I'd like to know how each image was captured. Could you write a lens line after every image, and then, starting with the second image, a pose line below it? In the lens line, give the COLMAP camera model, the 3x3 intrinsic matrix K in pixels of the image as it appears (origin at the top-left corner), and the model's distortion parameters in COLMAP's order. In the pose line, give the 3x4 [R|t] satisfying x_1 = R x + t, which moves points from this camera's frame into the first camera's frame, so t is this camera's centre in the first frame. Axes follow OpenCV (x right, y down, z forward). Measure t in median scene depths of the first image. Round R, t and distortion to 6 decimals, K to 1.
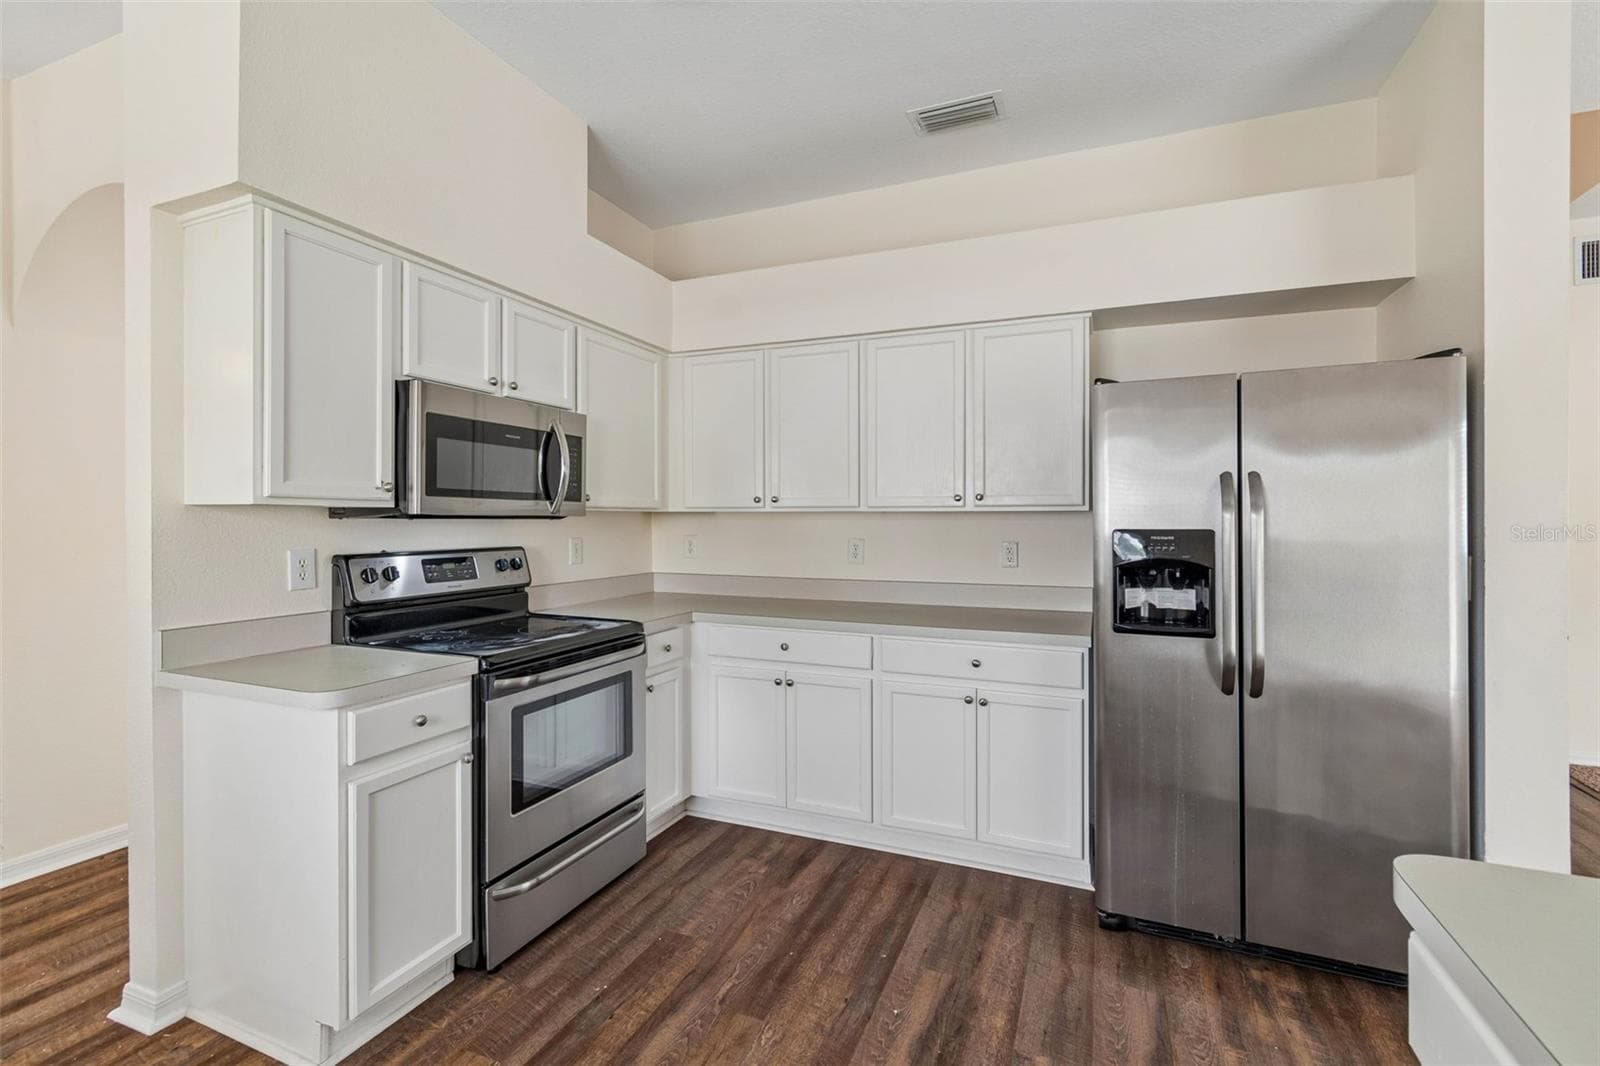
lens RADIAL K [[711.8, 0, 801.0], [0, 711.8, 518.1], [0, 0, 1]] dist [-0.001277, 0.000001]
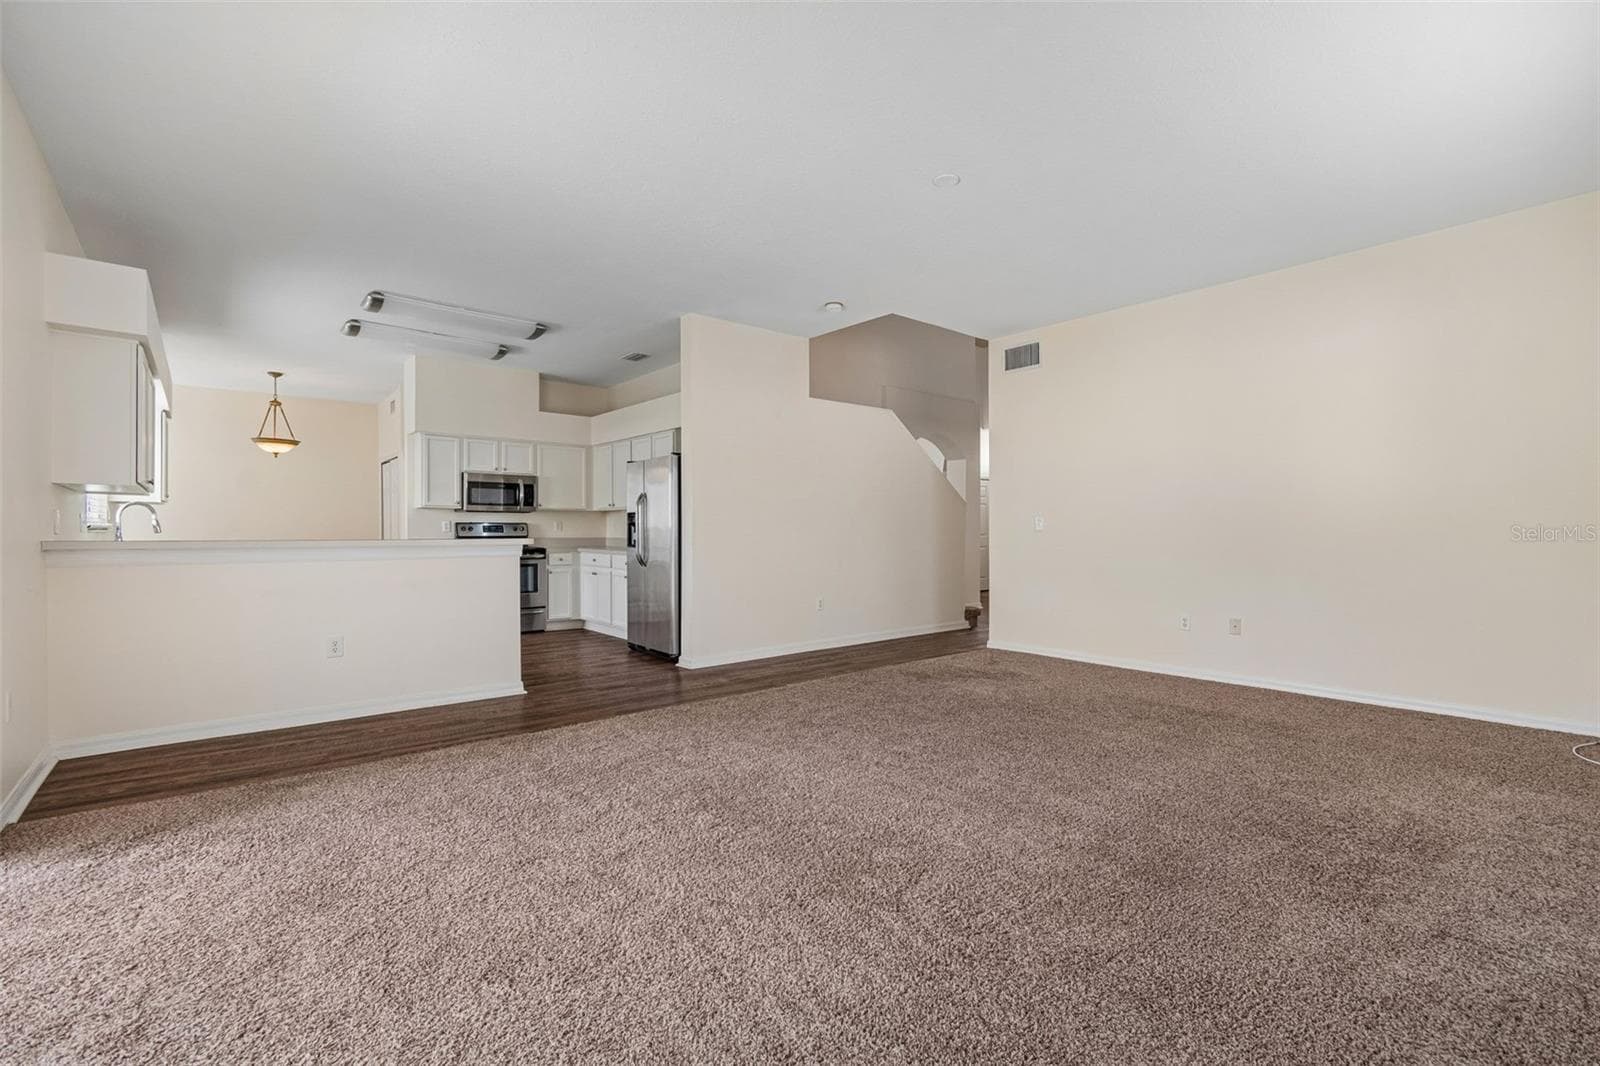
lens RADIAL K [[711.8, 0, 812.0], [0, 711.8, 538.5], [0, 0, 1]] dist [-0.001277, 0.000001]
pose [[0.883173, 0.009207, -0.468957, 2.359705], [-0.002957, 0.999897, 0.014062, 0.071668], [0.469038, -0.011032, 0.883109, -1.176309]]
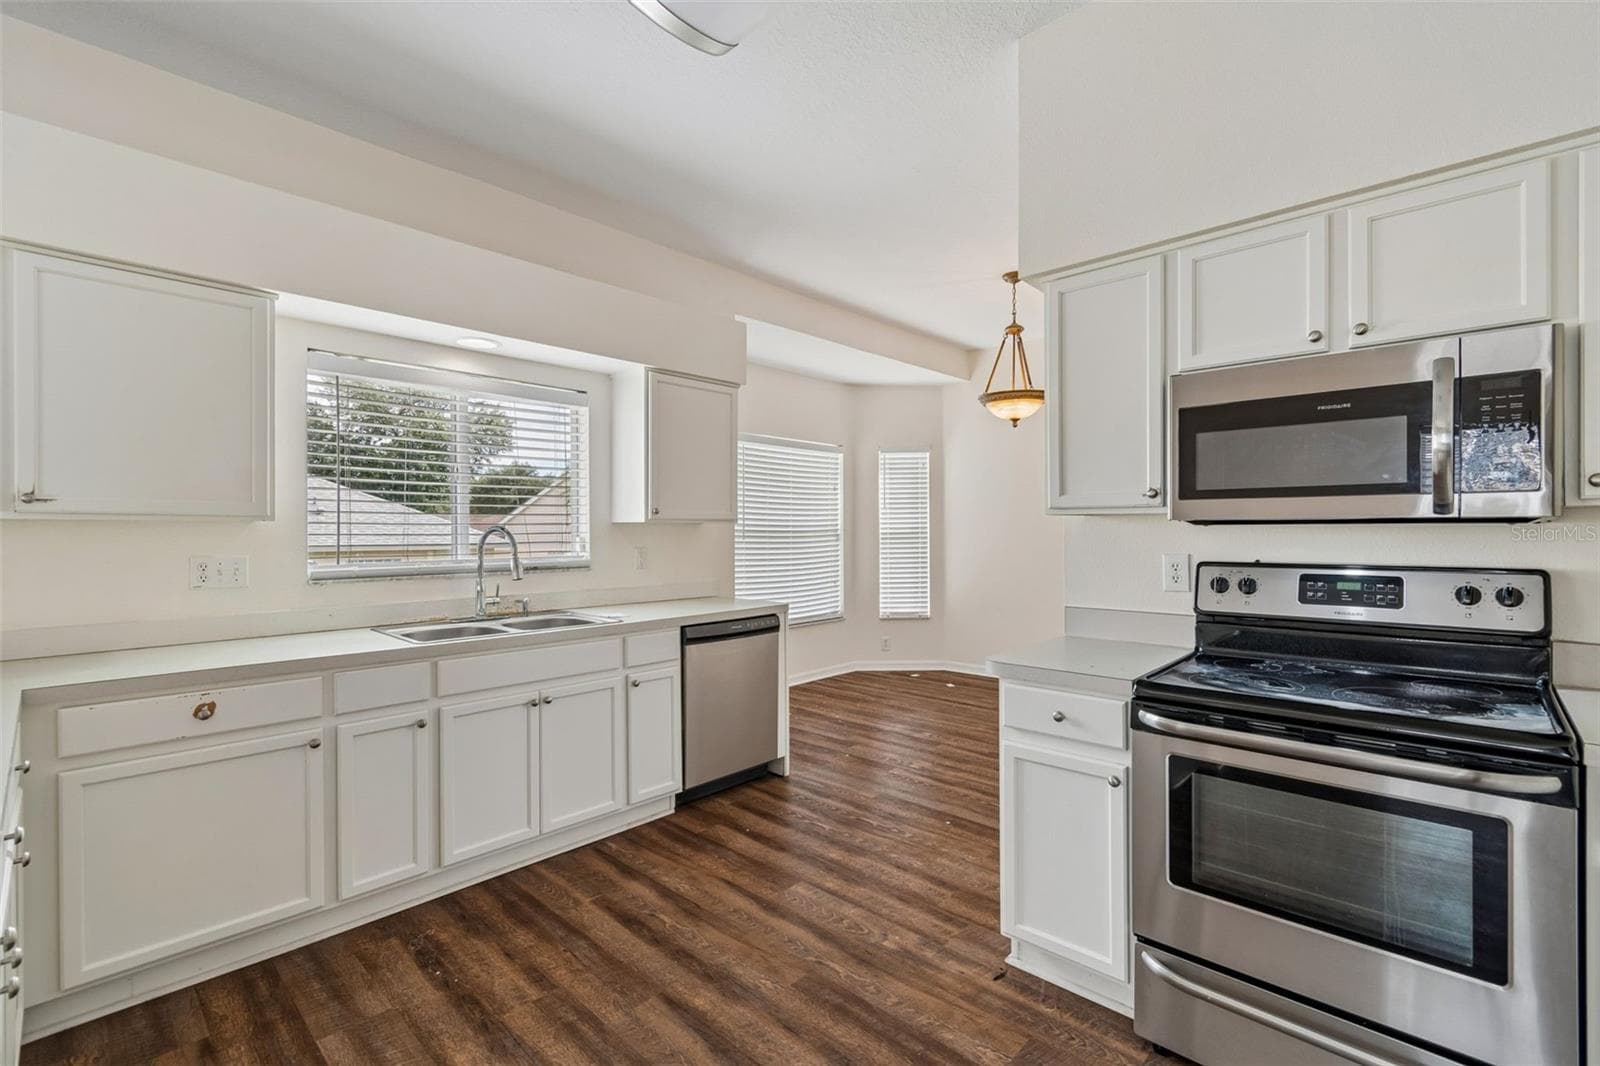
lens RADIAL K [[711.8, 0, 804.0], [0, 711.8, 531.1], [0, 0, 1]] dist [-0.001277, 0.000001]
pose [[-0.352836, 0.007991, -0.935651, 0.449602], [0.008533, 0.999949, 0.005322, -0.000162], [0.935646, -0.006106, -0.352887, 0.778173]]
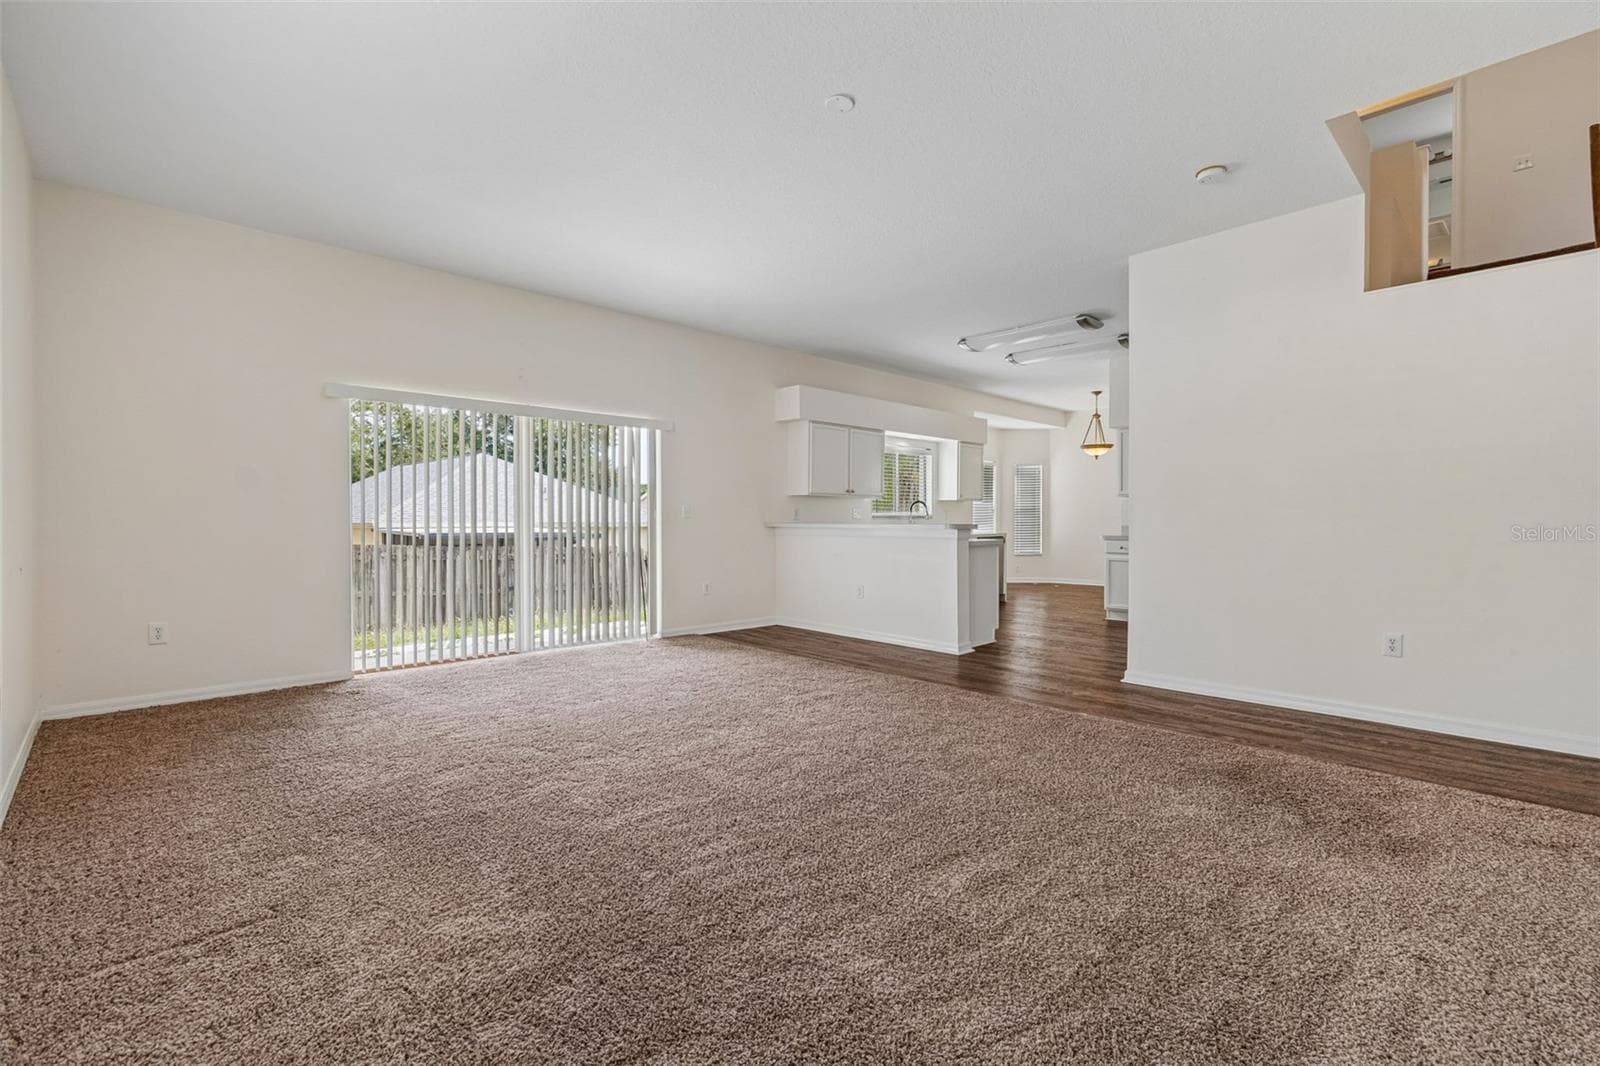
lens RADIAL K [[711.8, 0, 791.6], [0, 711.8, 527.8], [0, 0, 1]] dist [-0.001277, 0.000001]
pose [[-0.412311, 0.013236, -0.910947, 3.099605], [-0.000667, 0.999890, 0.014830, 0.082179], [0.911043, 0.006722, -0.412256, 0.731775]]
